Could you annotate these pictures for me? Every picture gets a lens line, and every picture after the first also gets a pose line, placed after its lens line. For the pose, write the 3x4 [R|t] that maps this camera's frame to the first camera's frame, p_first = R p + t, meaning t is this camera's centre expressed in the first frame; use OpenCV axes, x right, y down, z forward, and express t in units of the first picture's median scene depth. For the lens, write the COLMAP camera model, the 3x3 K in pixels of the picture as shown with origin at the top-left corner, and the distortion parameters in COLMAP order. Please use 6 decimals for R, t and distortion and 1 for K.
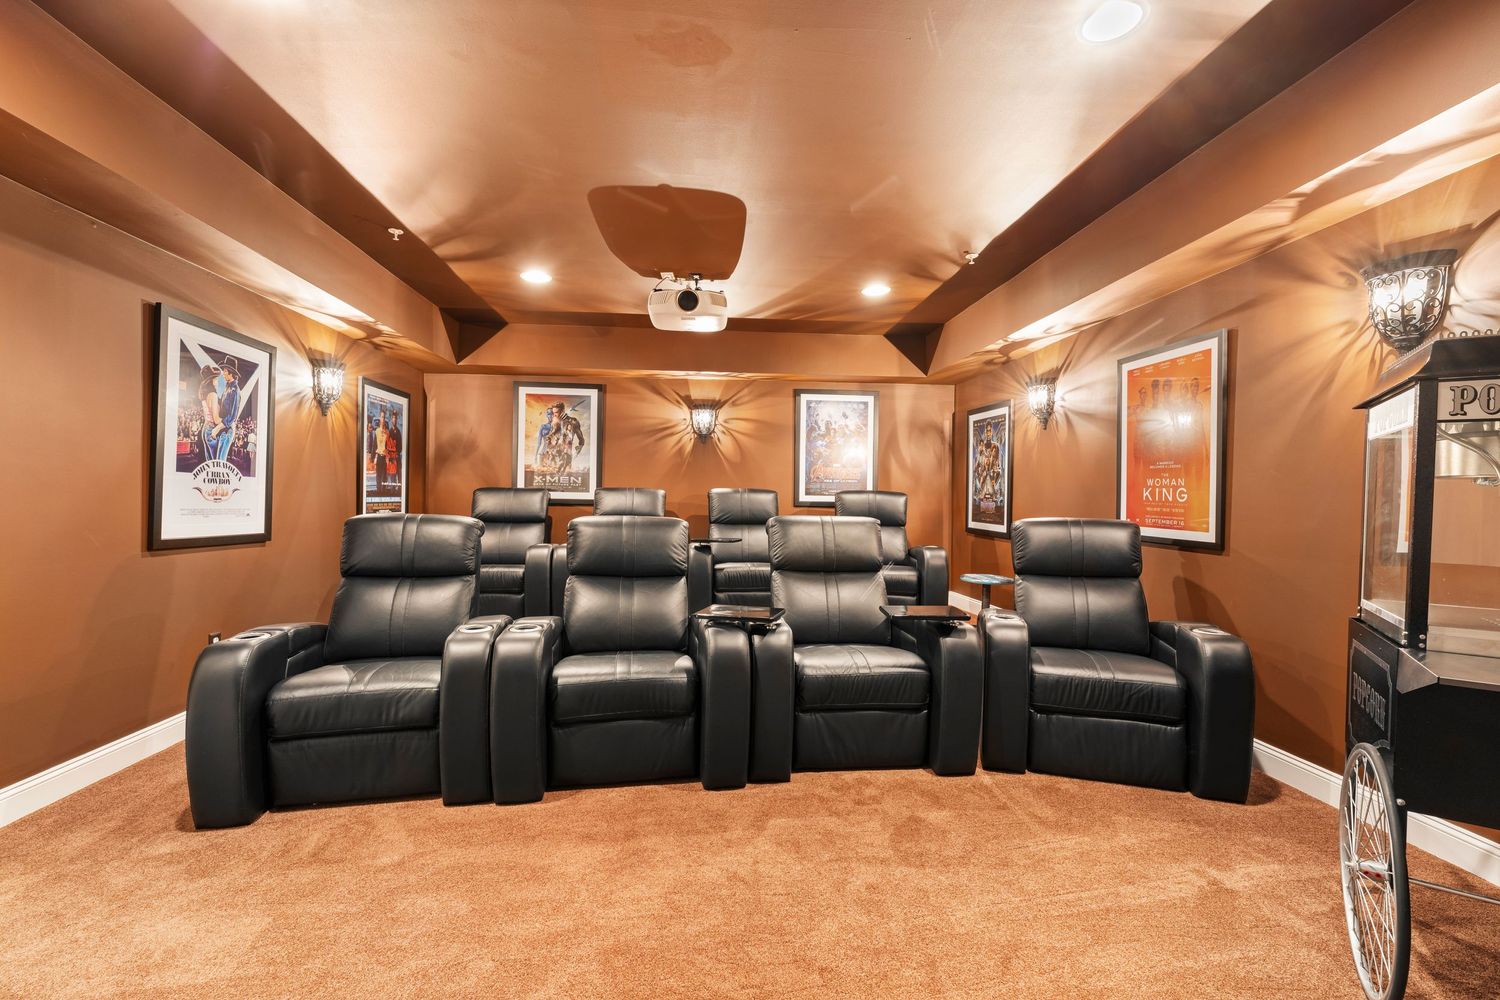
lens RADIAL K [[653.7, 0, 752.4], [0, 653.7, 501.2], [0, 0, 1]] dist [0.001280, -0.001180]
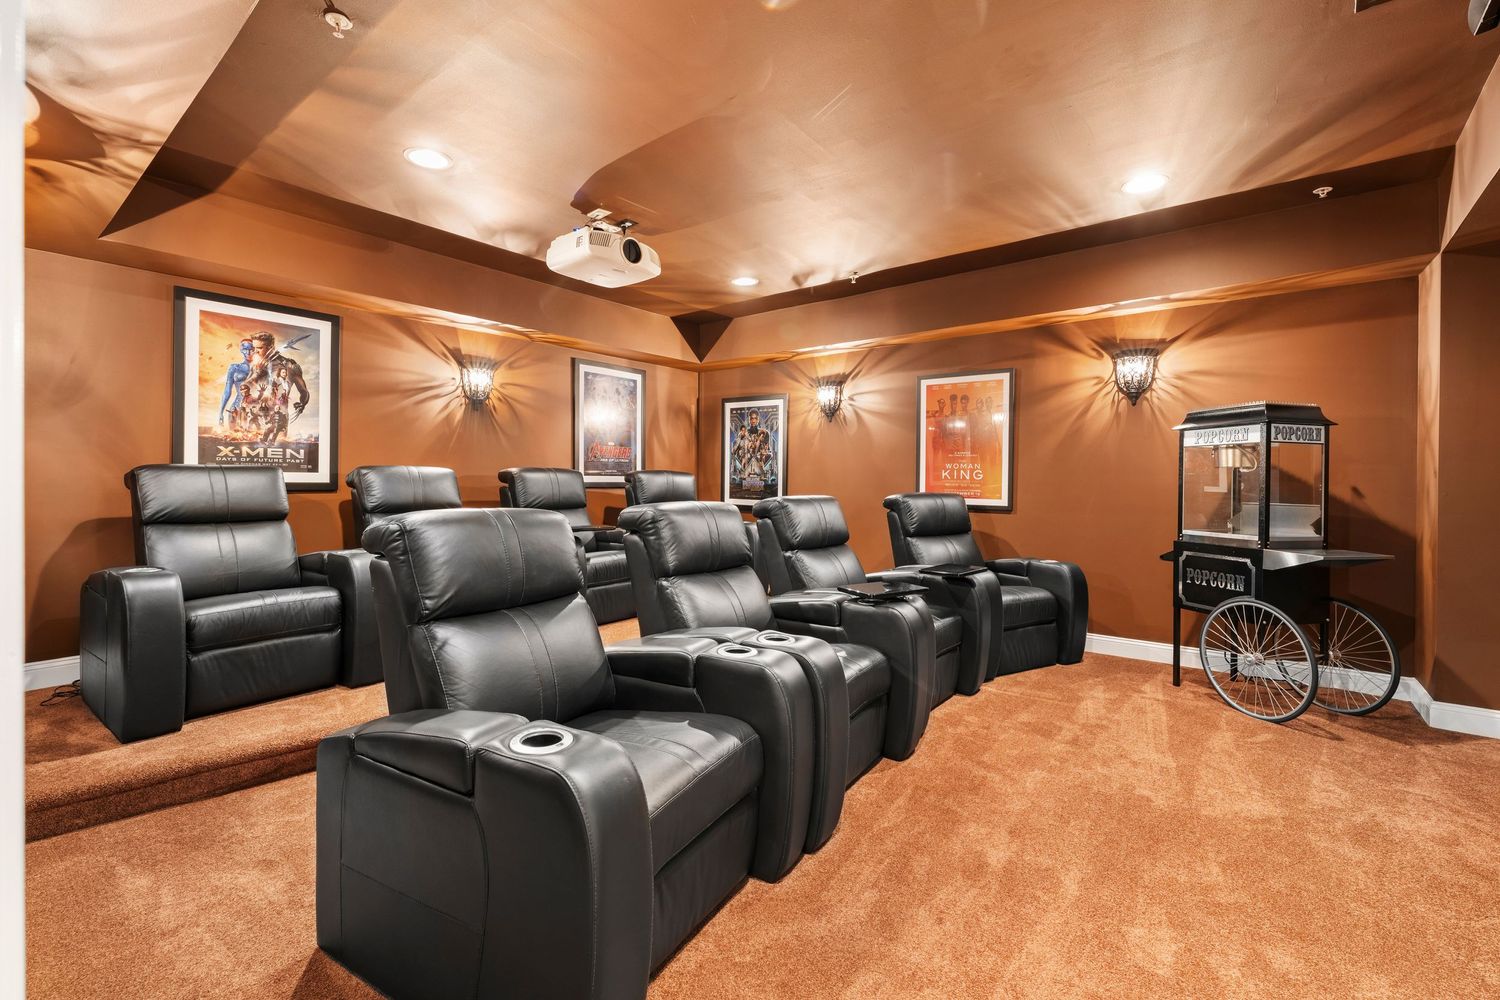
lens RADIAL K [[653.7, 0, 759.7], [0, 653.7, 480.2], [0, 0, 1]] dist [0.001280, -0.001180]
pose [[0.677496, -0.009472, 0.735465, -0.440965], [0.008002, 0.999953, 0.005507, -0.005643], [-0.735483, 0.002154, 0.677540, 0.206392]]
